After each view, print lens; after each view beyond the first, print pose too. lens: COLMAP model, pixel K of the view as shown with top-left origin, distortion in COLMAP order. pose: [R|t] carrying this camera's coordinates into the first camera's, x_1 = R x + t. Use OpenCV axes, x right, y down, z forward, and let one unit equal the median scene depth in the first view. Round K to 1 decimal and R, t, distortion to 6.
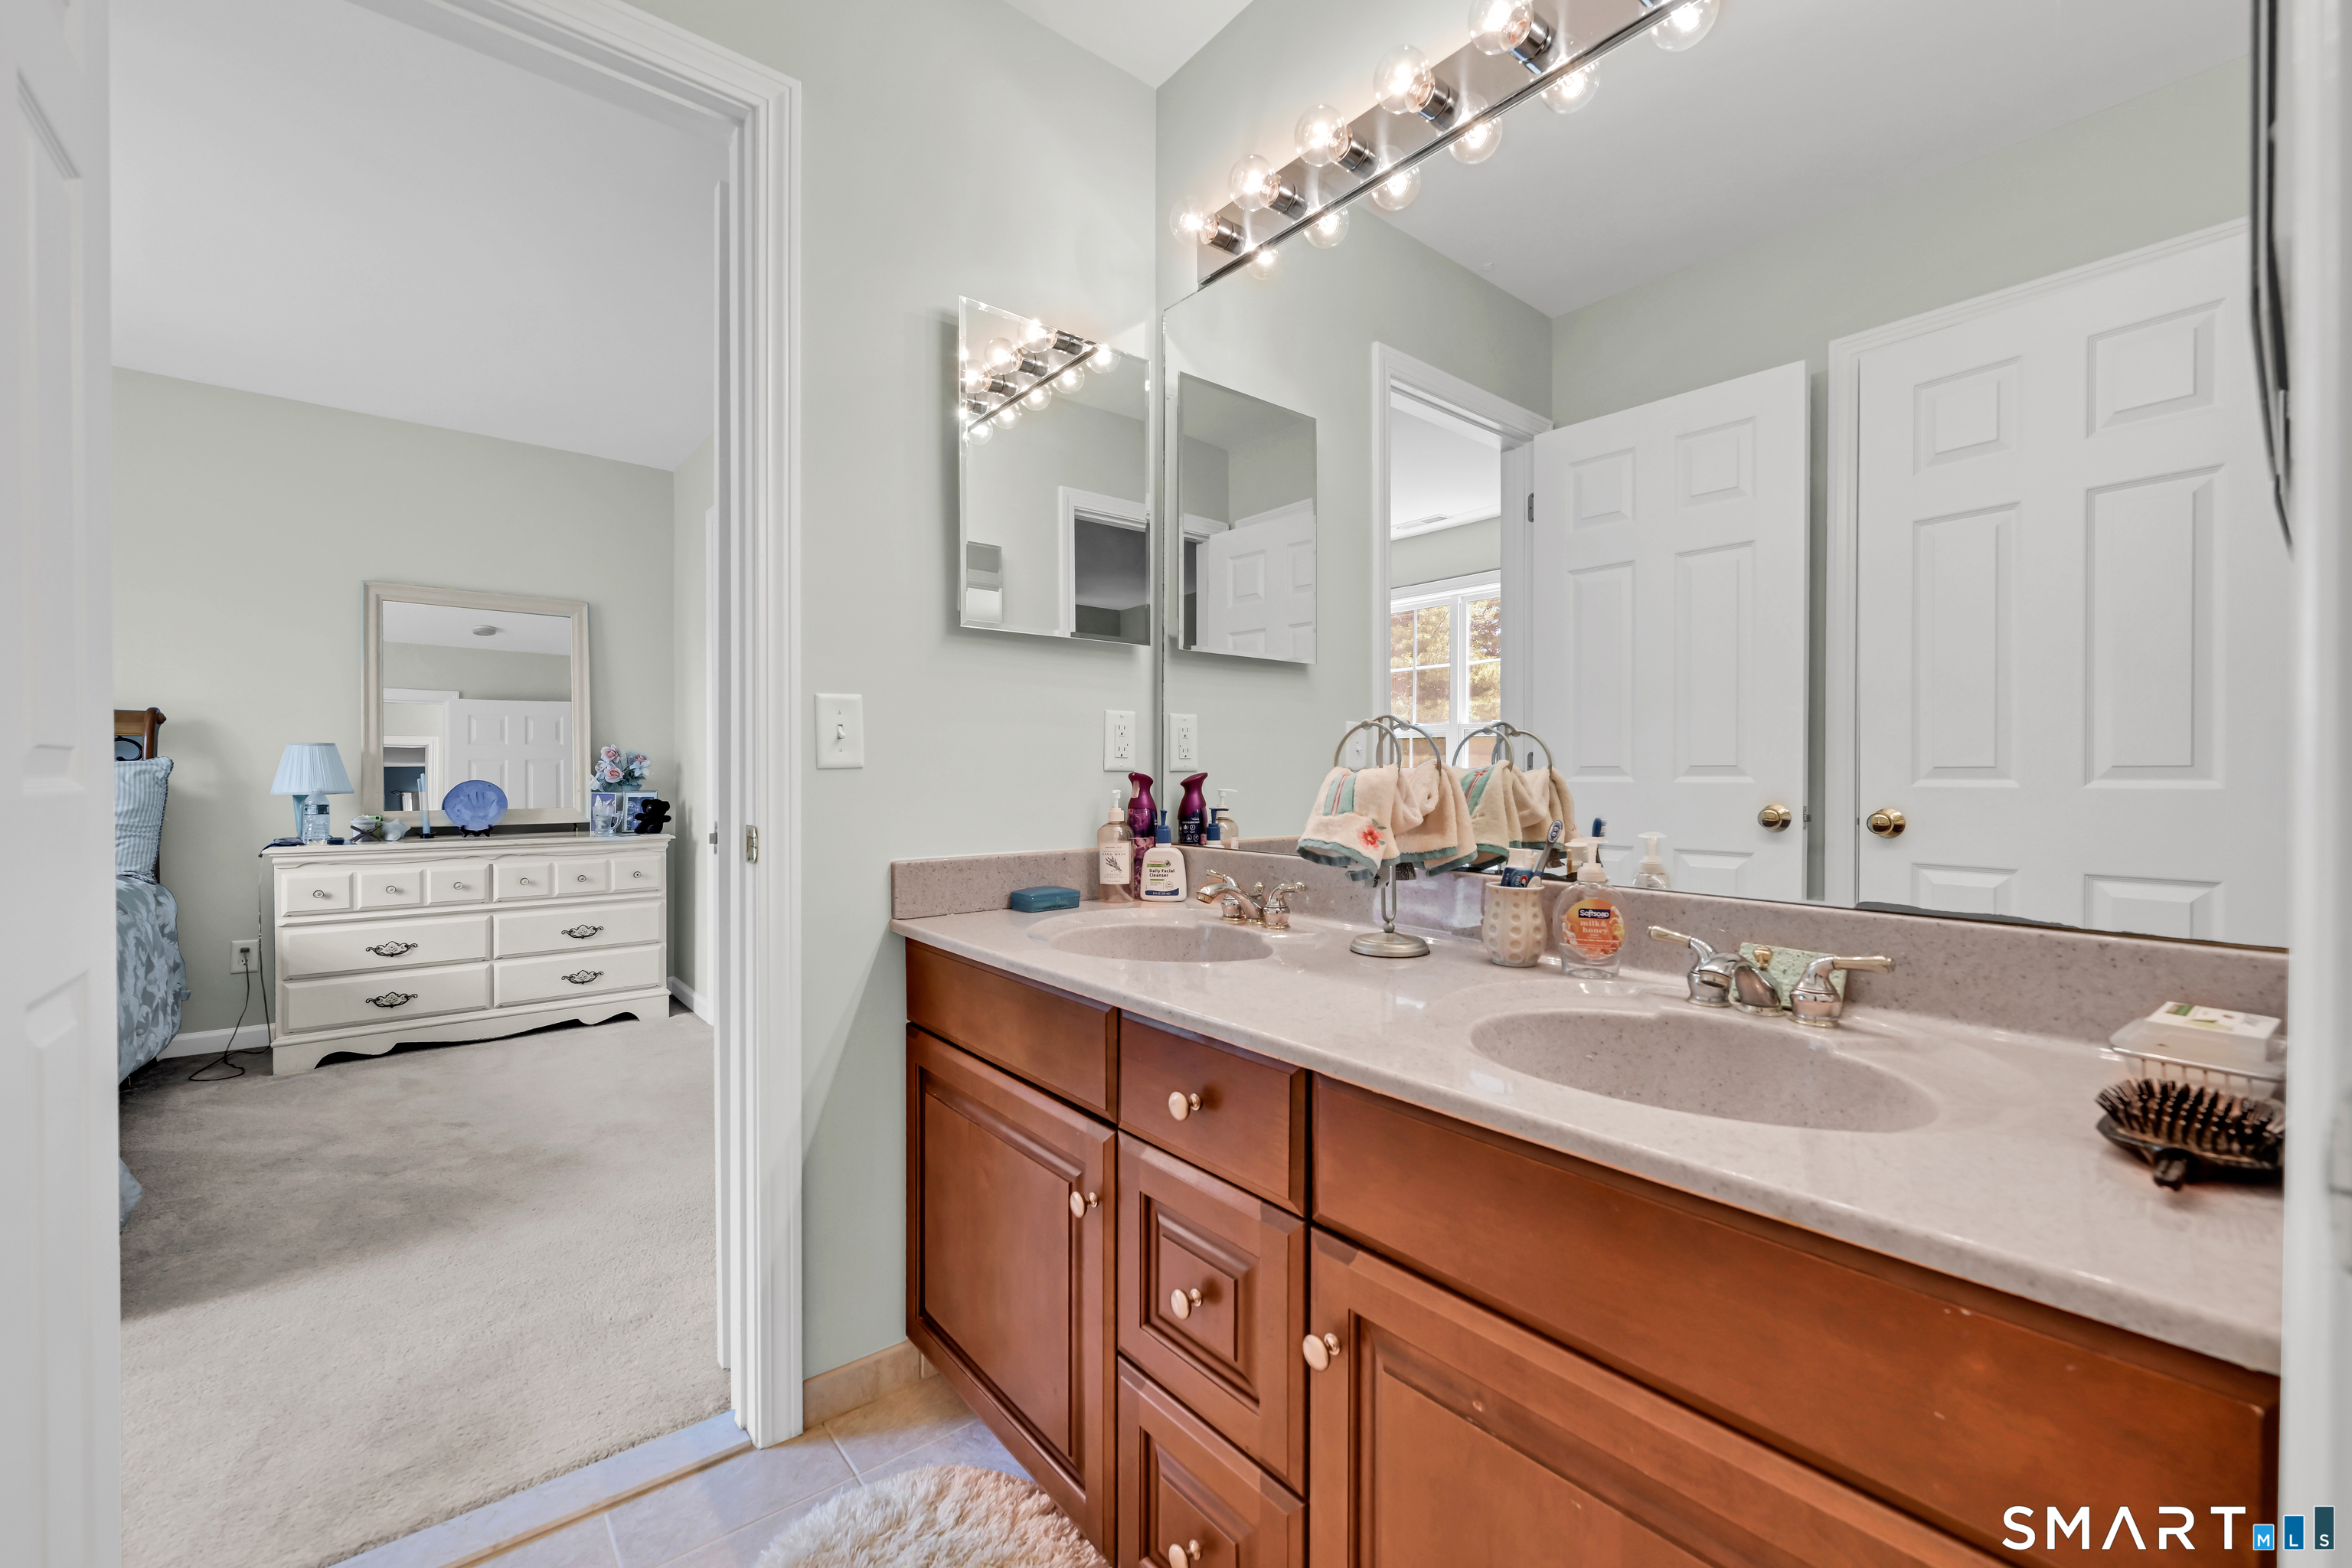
lens RADIAL K [[933.7, 0, 1169.2], [0, 933.7, 780.7], [0, 0, 1]] dist [-0.001102, -0.000268]
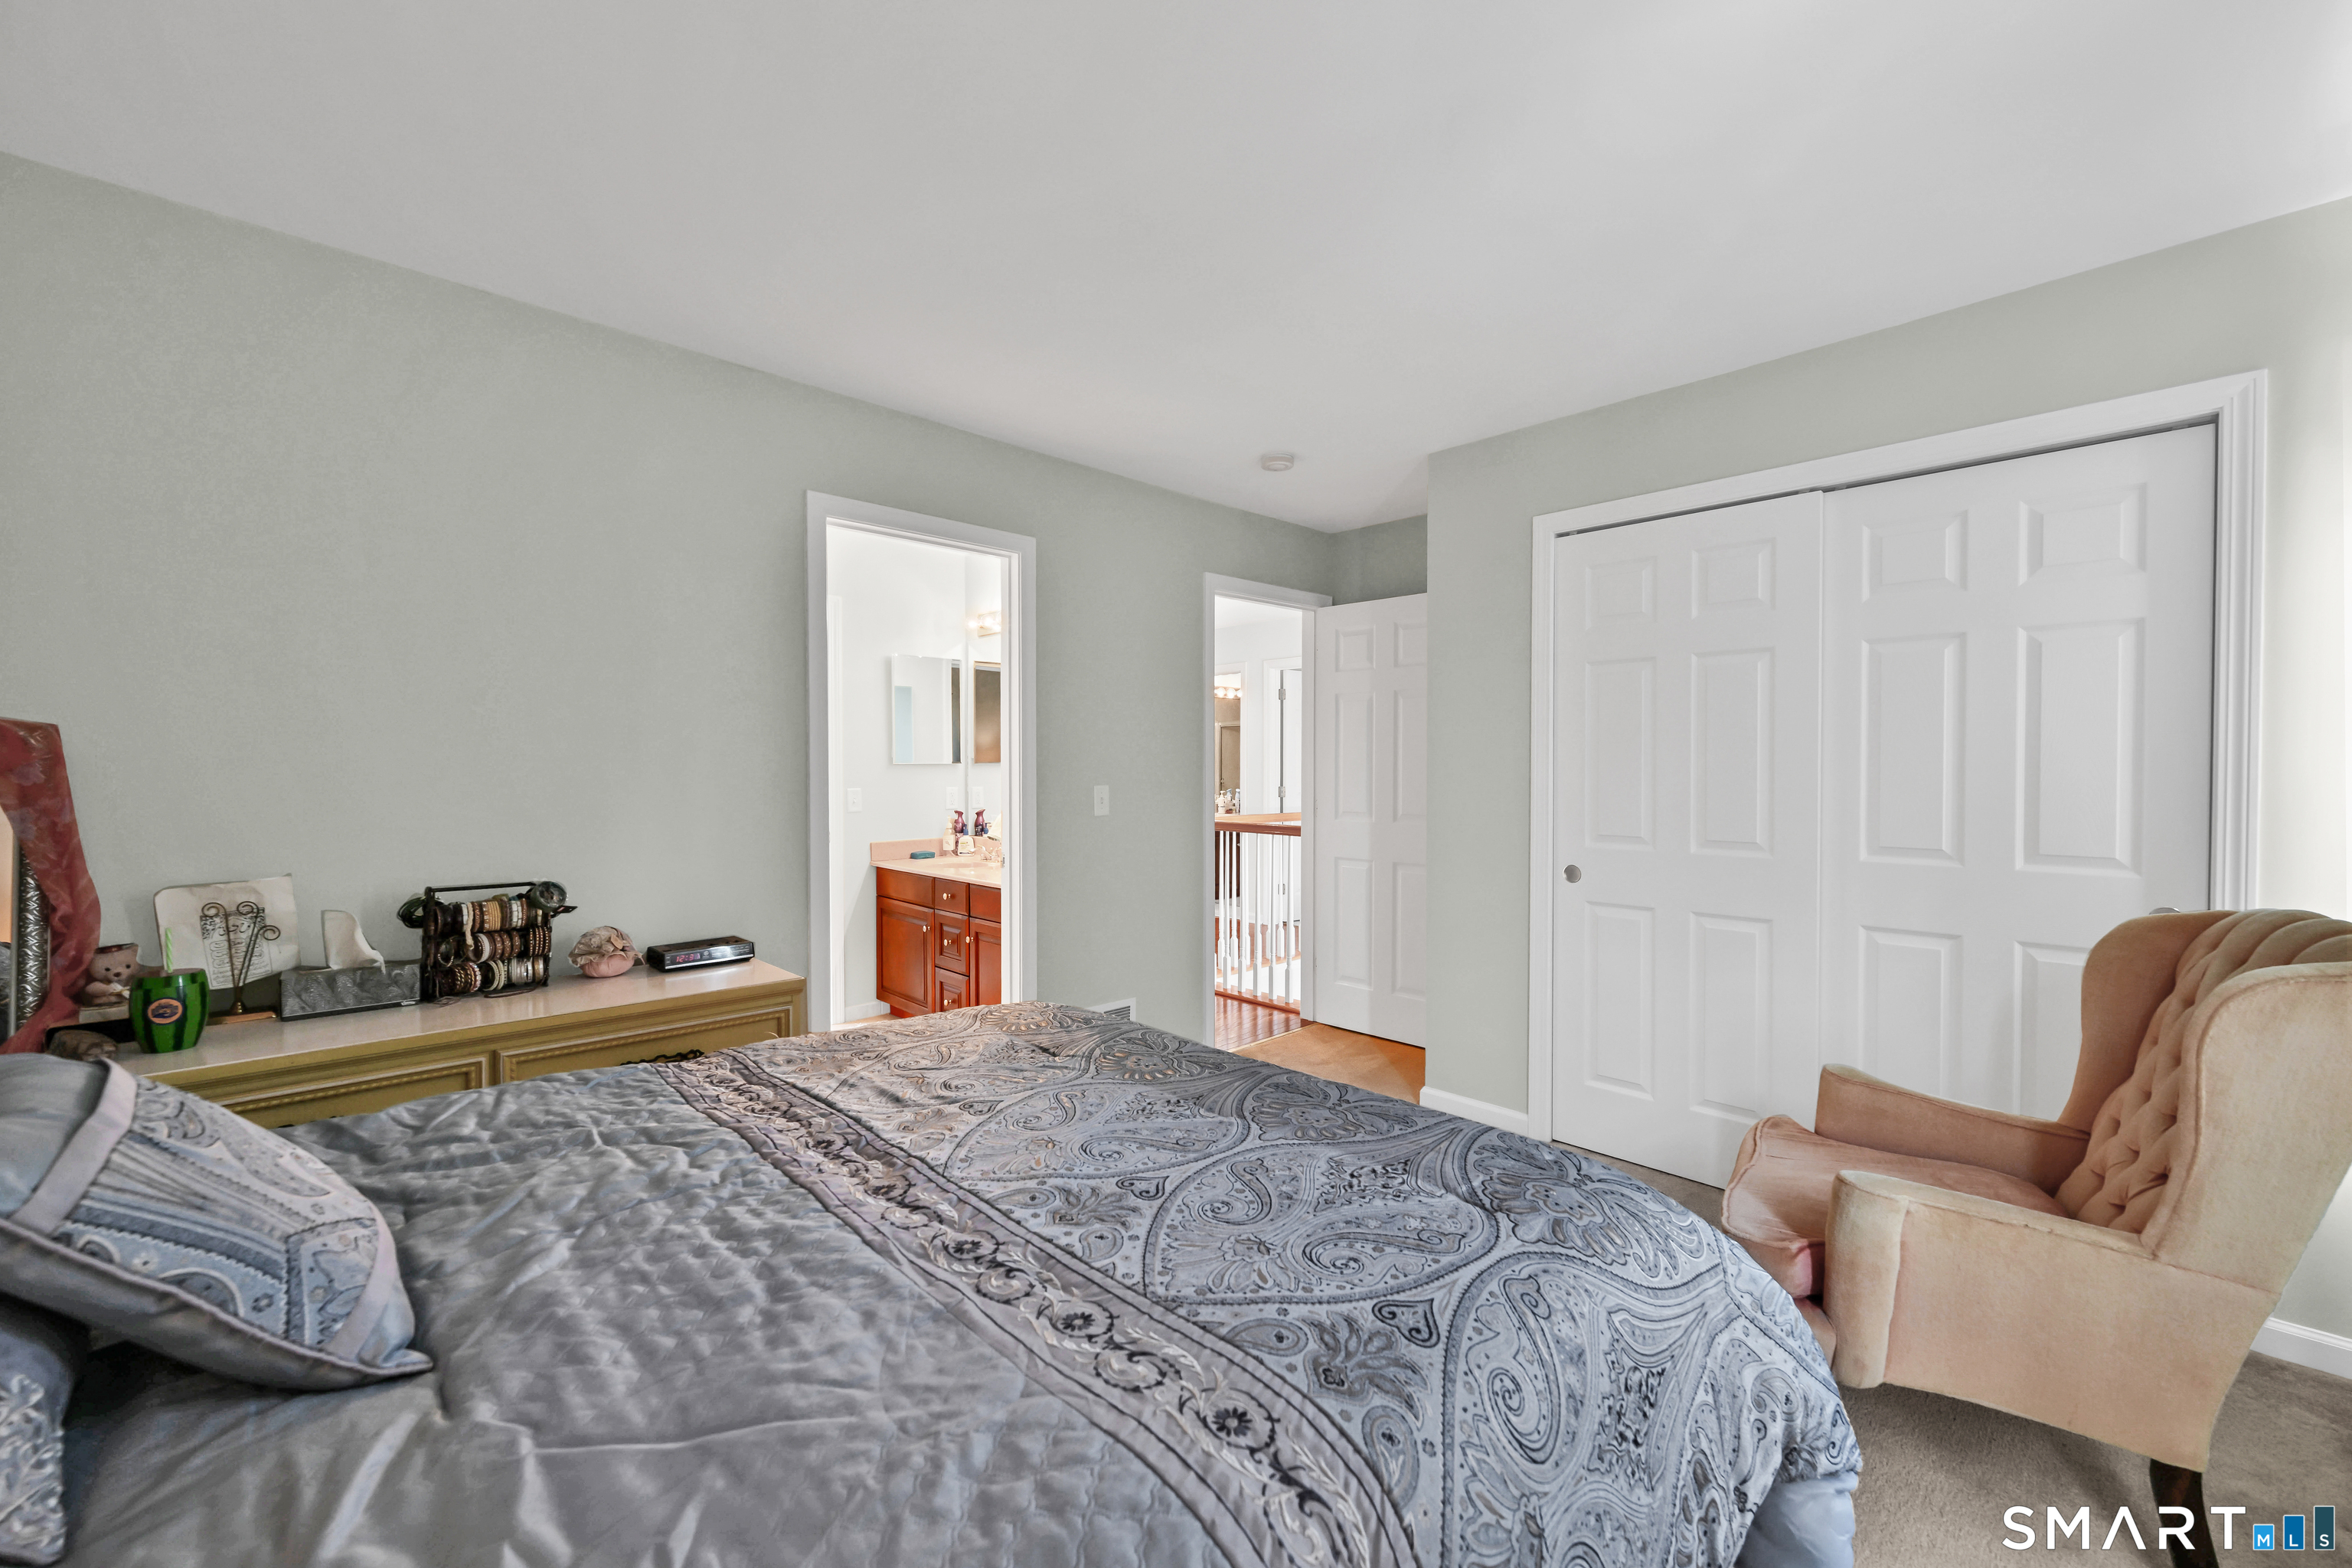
lens RADIAL K [[944.4, 0, 1165.2], [0, 944.4, 776.2], [0, 0, 1]] dist [-0.000948, -0.000022]
pose [[0.997738, -0.003355, 0.067137, 0.569194], [0.002748, 0.999955, 0.009129, -0.193349], [-0.067165, -0.008924, 0.997702, -2.669615]]
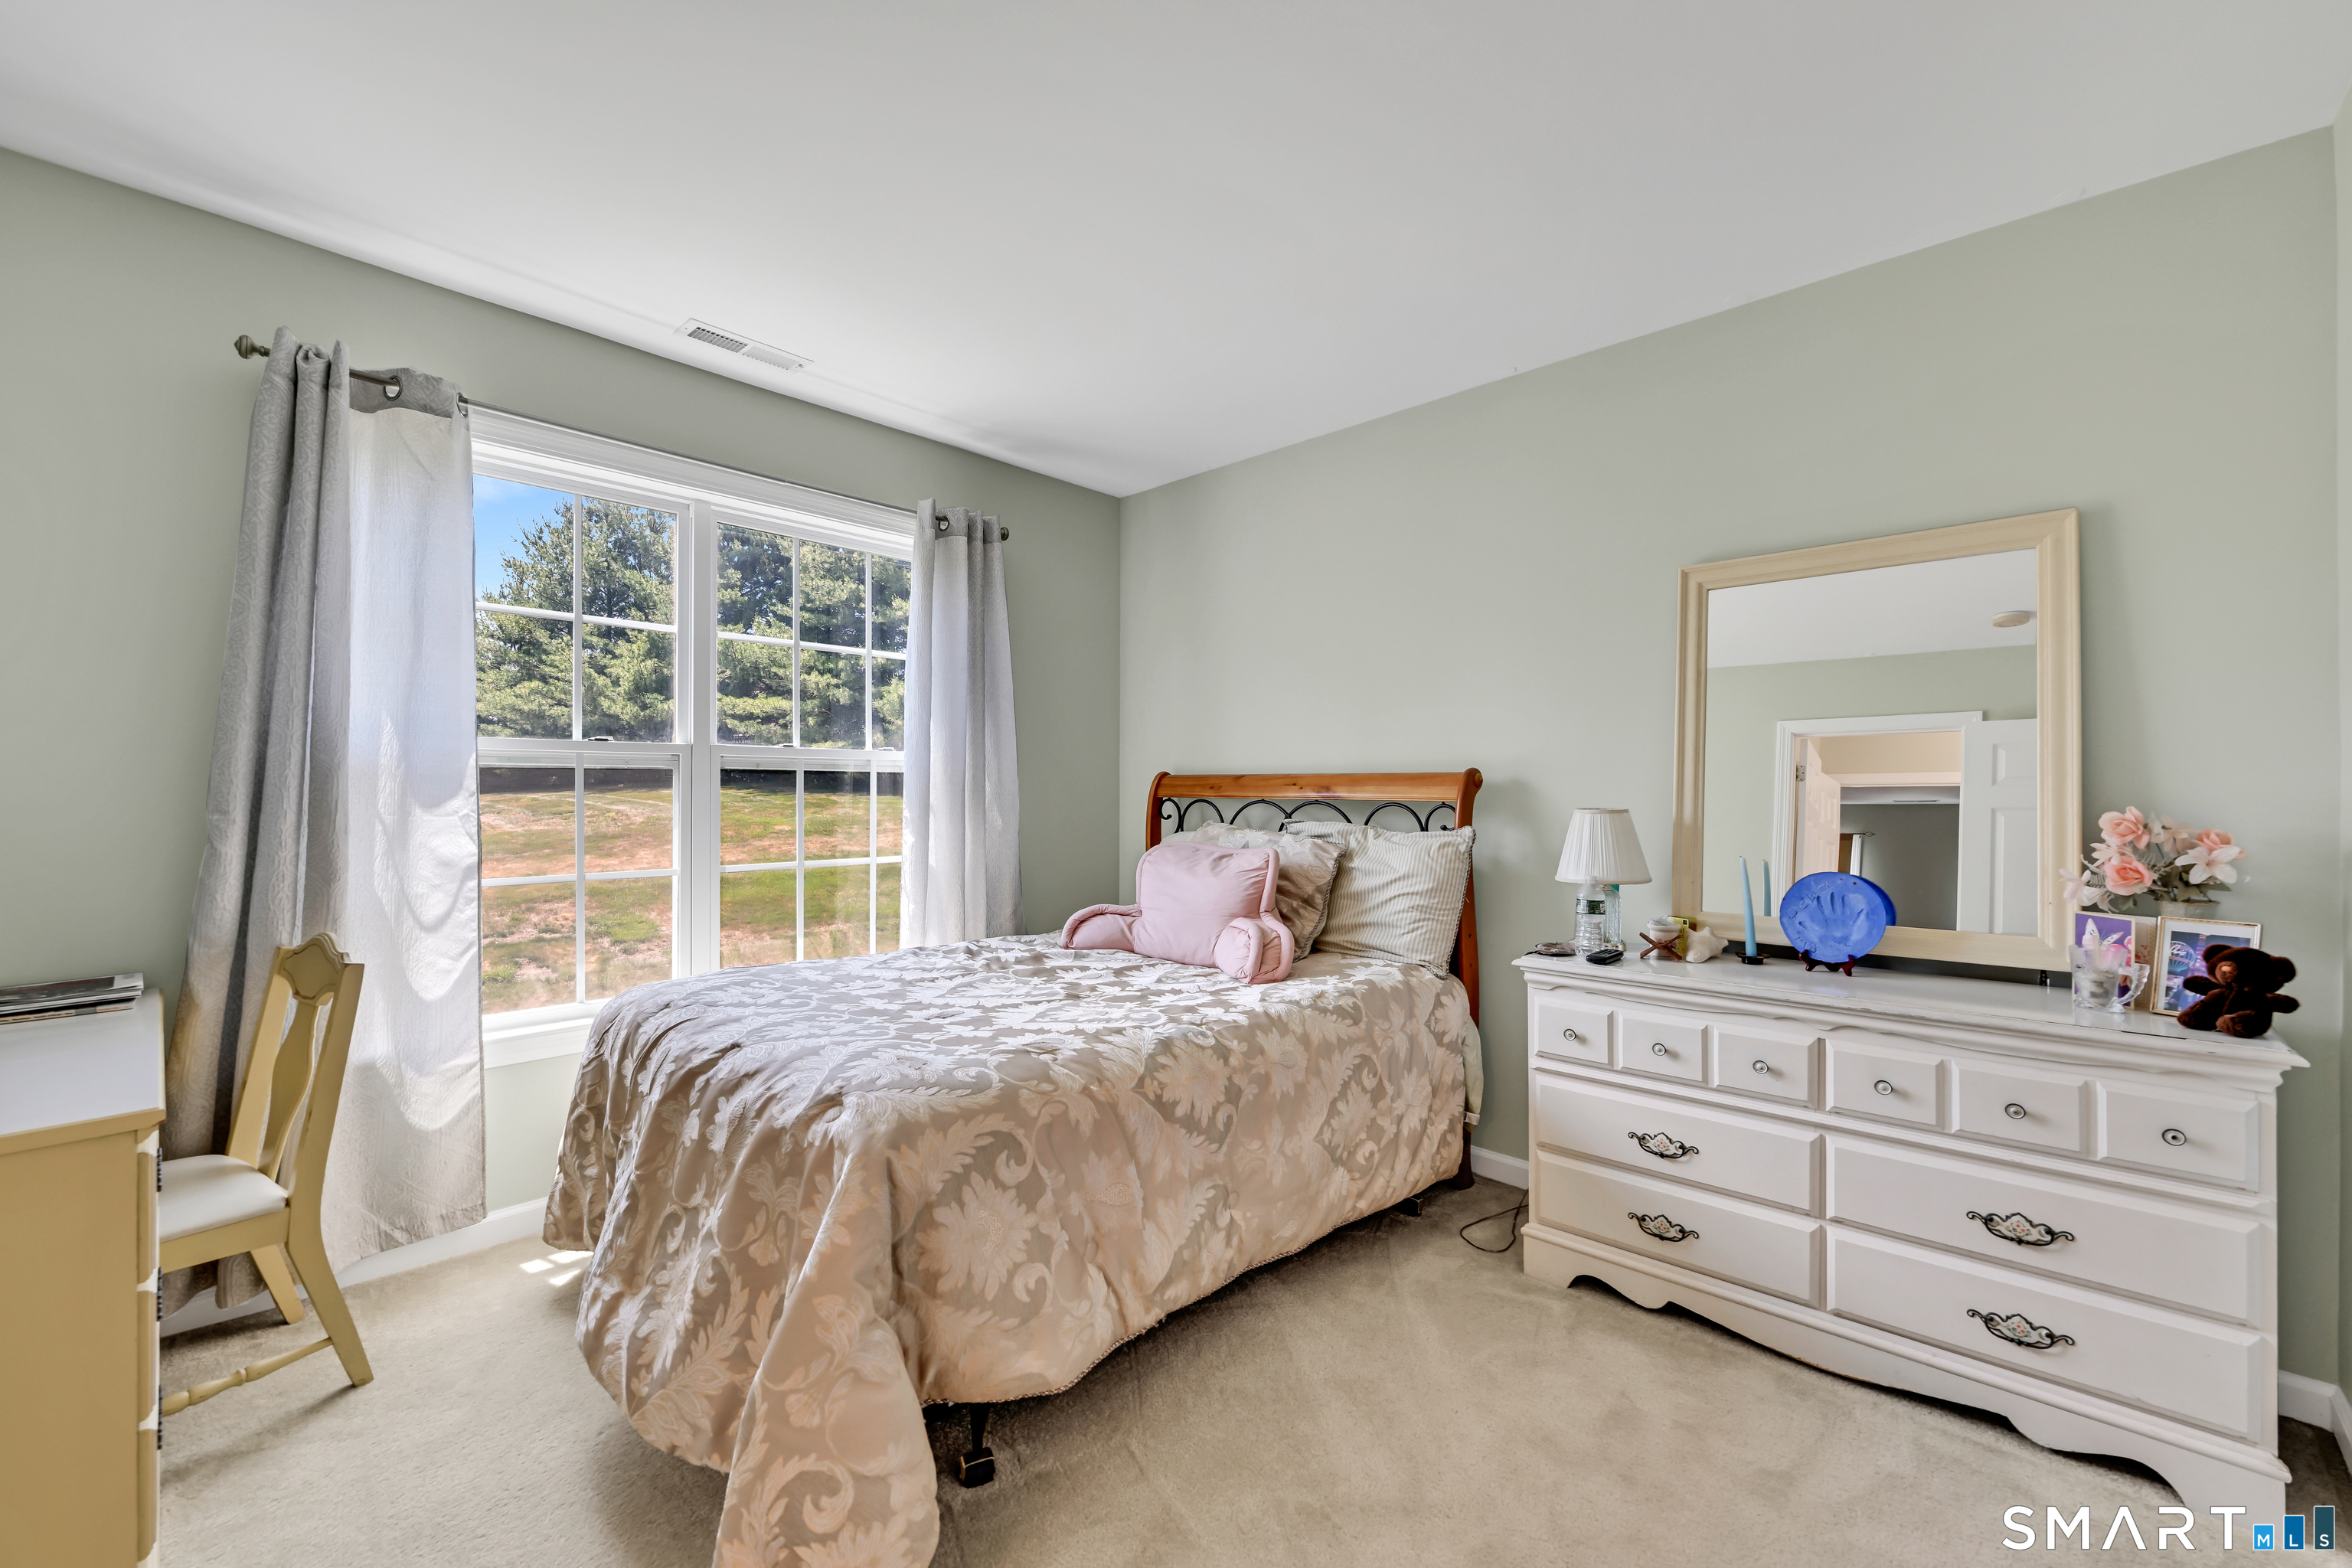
lens RADIAL K [[933.7, 0, 1162.0], [0, 933.7, 791.1], [0, 0, 1]] dist [-0.001102, -0.000268]
pose [[0.119080, -0.006443, -0.992864, -0.214735], [-0.009880, 0.999922, -0.007674, -0.039009], [0.992835, 0.010724, 0.119007, 0.498459]]
